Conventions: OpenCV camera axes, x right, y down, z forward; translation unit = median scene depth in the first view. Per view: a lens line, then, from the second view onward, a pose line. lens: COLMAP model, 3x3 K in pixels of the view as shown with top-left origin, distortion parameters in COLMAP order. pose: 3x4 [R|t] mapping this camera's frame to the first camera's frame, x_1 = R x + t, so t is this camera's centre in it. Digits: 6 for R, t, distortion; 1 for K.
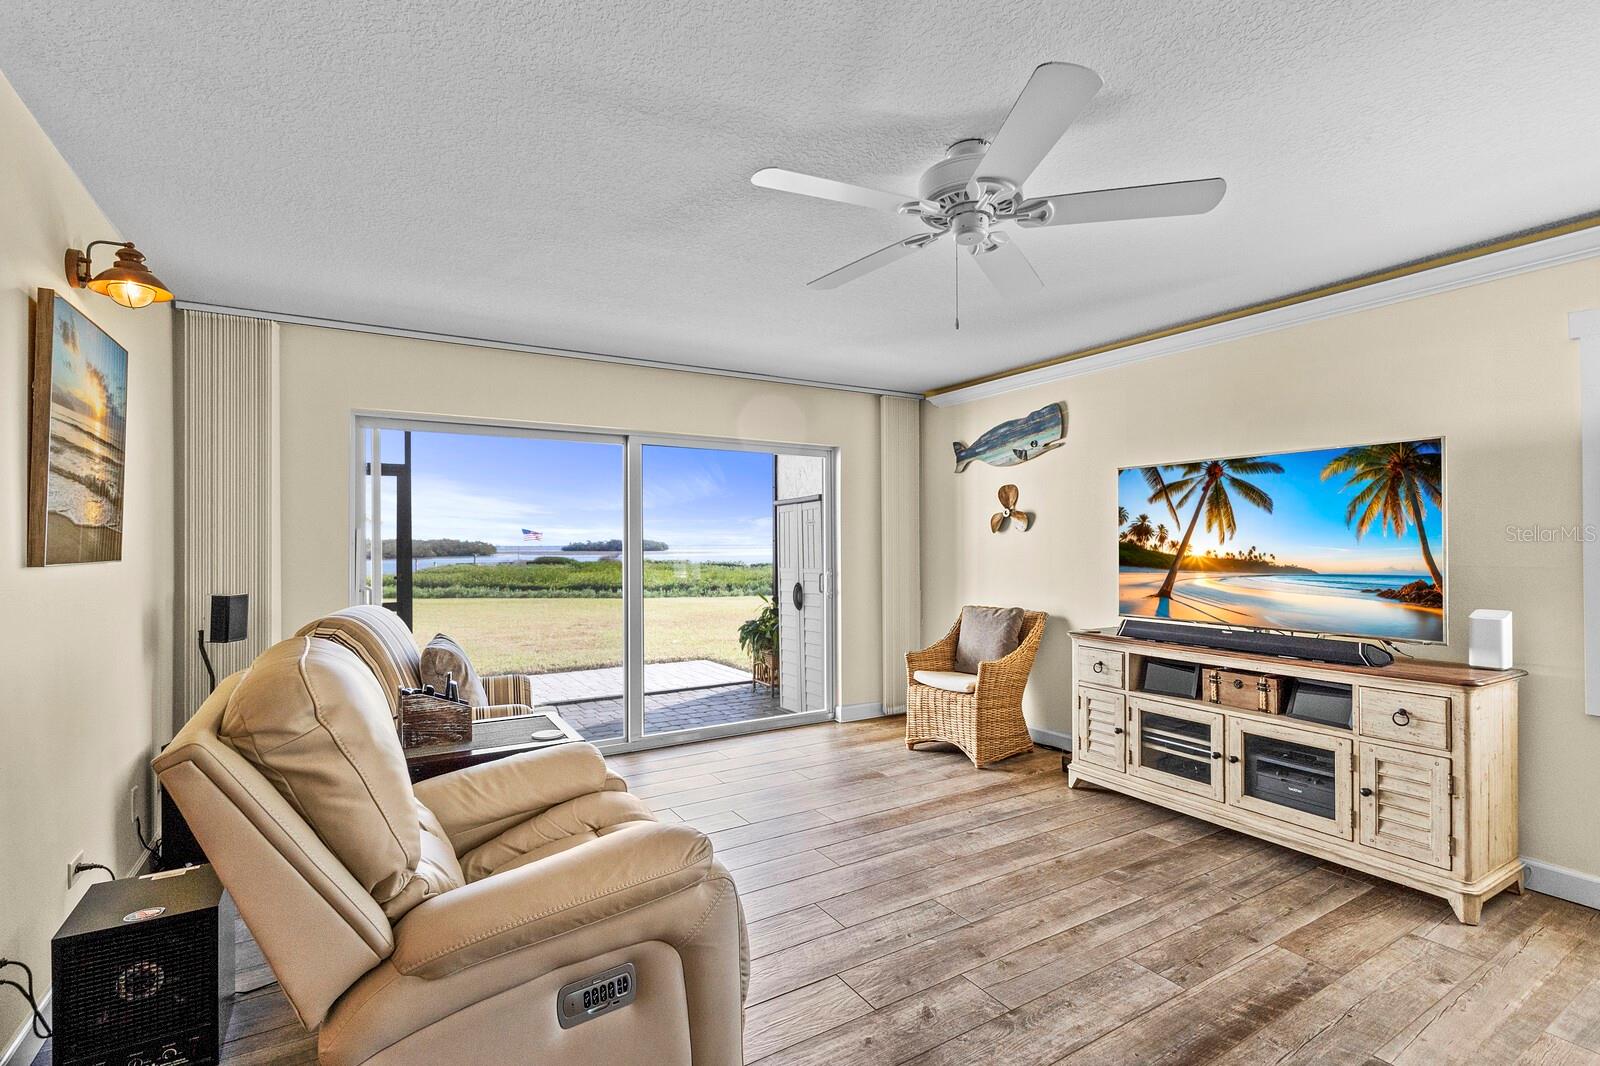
lens RADIAL K [[733.3, 0, 811.7], [0, 733.3, 536.1], [0, 0, 1]] dist [0.007490, -0.001918]
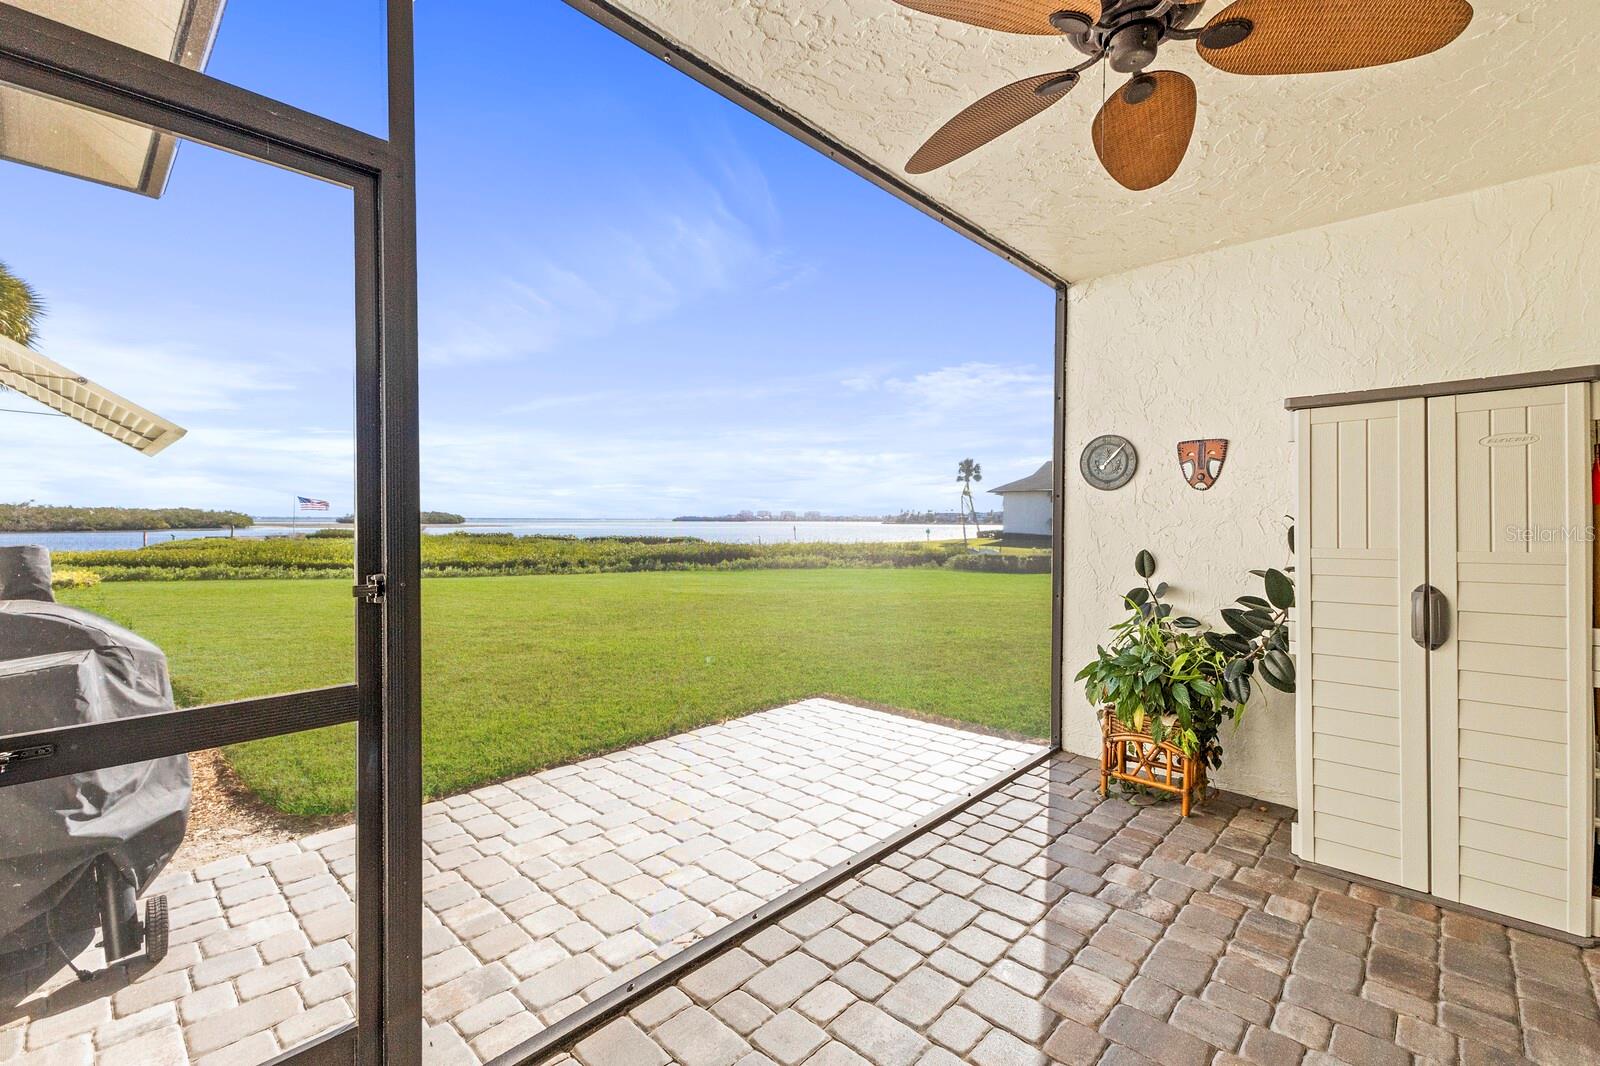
lens RADIAL K [[695.1, 0, 803.4], [0, 695.1, 527.8], [0, 0, 1]] dist [0.008924, -0.000443]
pose [[0.964927, 0.004929, 0.262471, -0.596585], [-0.011288, 0.999678, 0.022728, 0.029238], [-0.262275, -0.024894, 0.964672, 0.886358]]
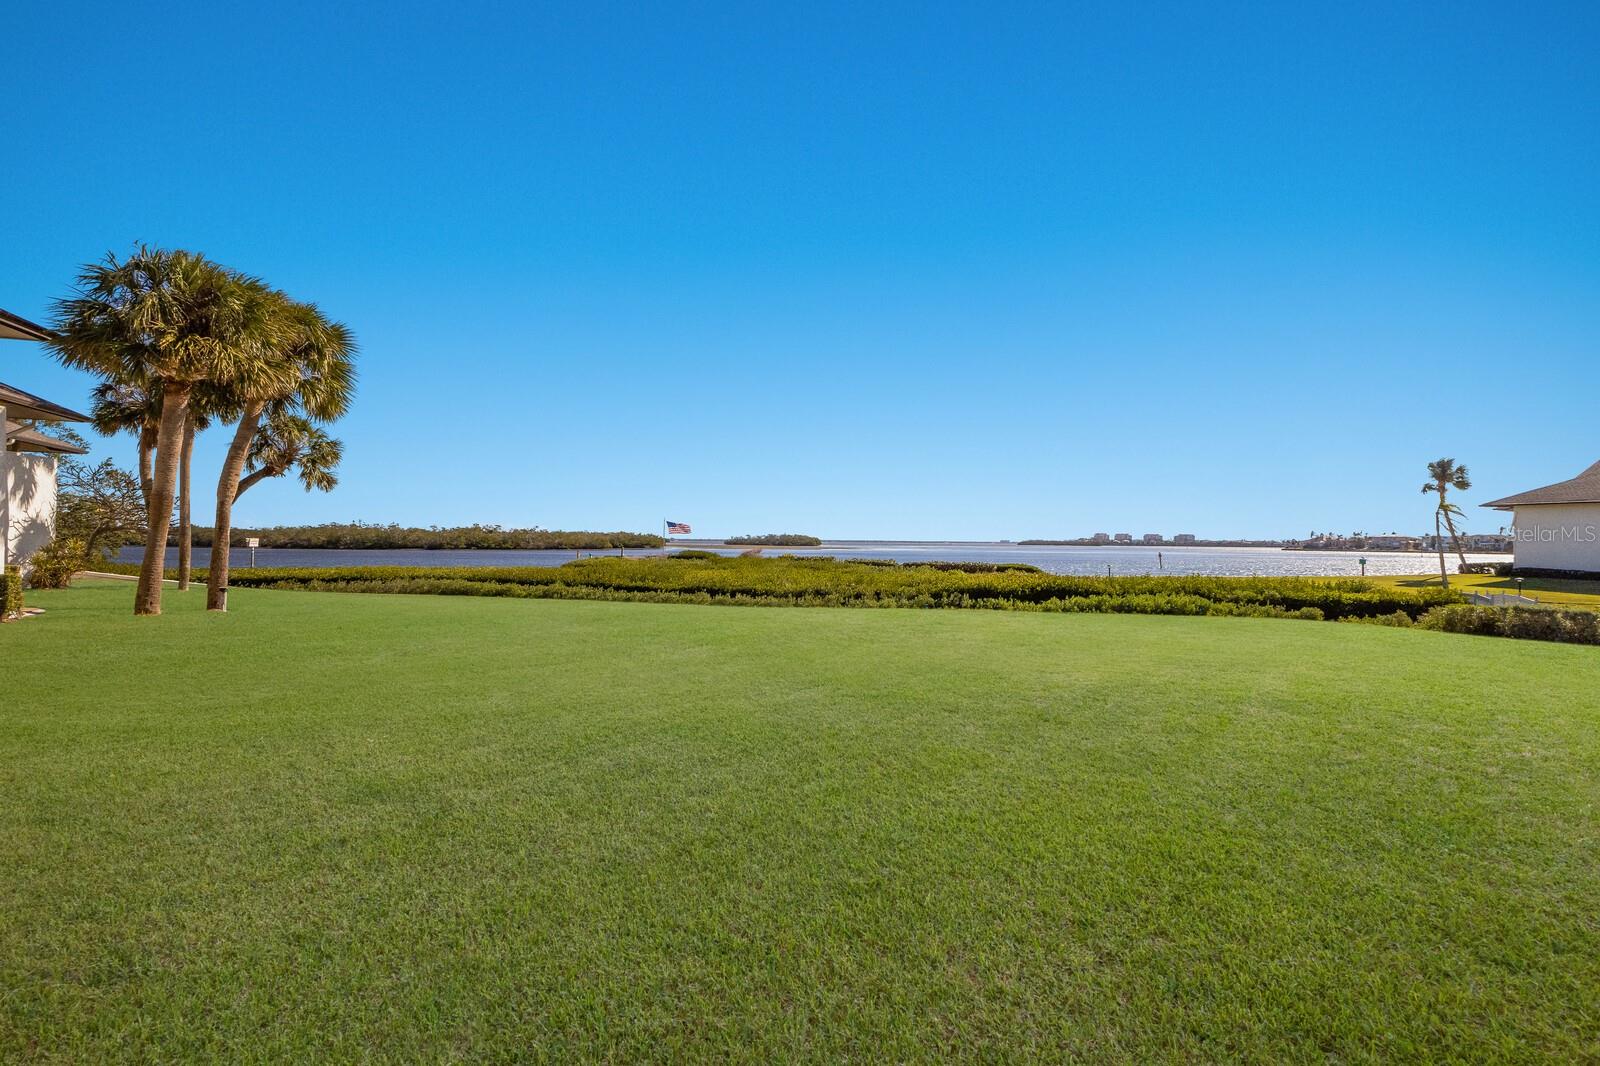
lens RADIAL K [[695.1, 0, 811.9], [0, 695.1, 537.4], [0, 0, 1]] dist [0.008924, -0.000443]
pose [[0.977551, 0.012245, -0.210341, -0.219760], [-0.010764, 0.999909, 0.008186, 0.030078], [0.210422, -0.005738, 0.977594, 2.188215]]
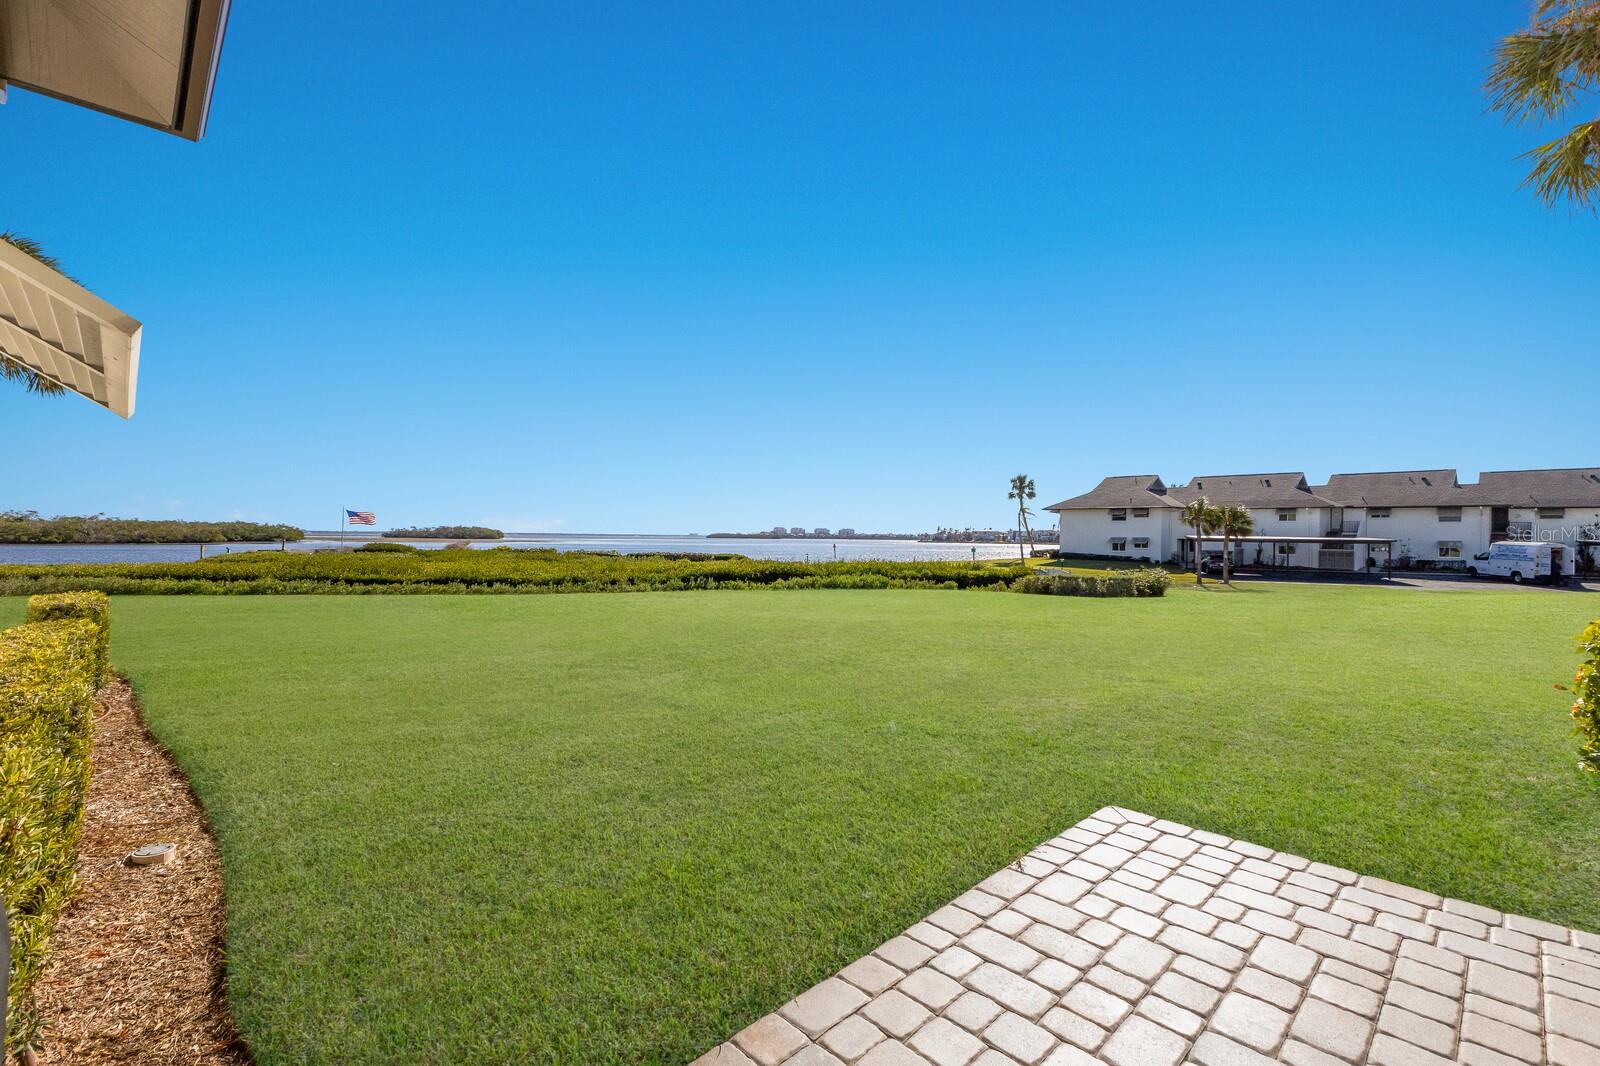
lens RADIAL K [[695.1, 0, 798.9], [0, 695.1, 528.8], [0, 0, 1]] dist [0.008924, -0.000443]
pose [[0.976861, 0.017695, 0.213143, -0.765489], [-0.017994, 0.999838, -0.000538, 0.042787], [-0.213118, -0.003310, 0.977021, 1.313582]]
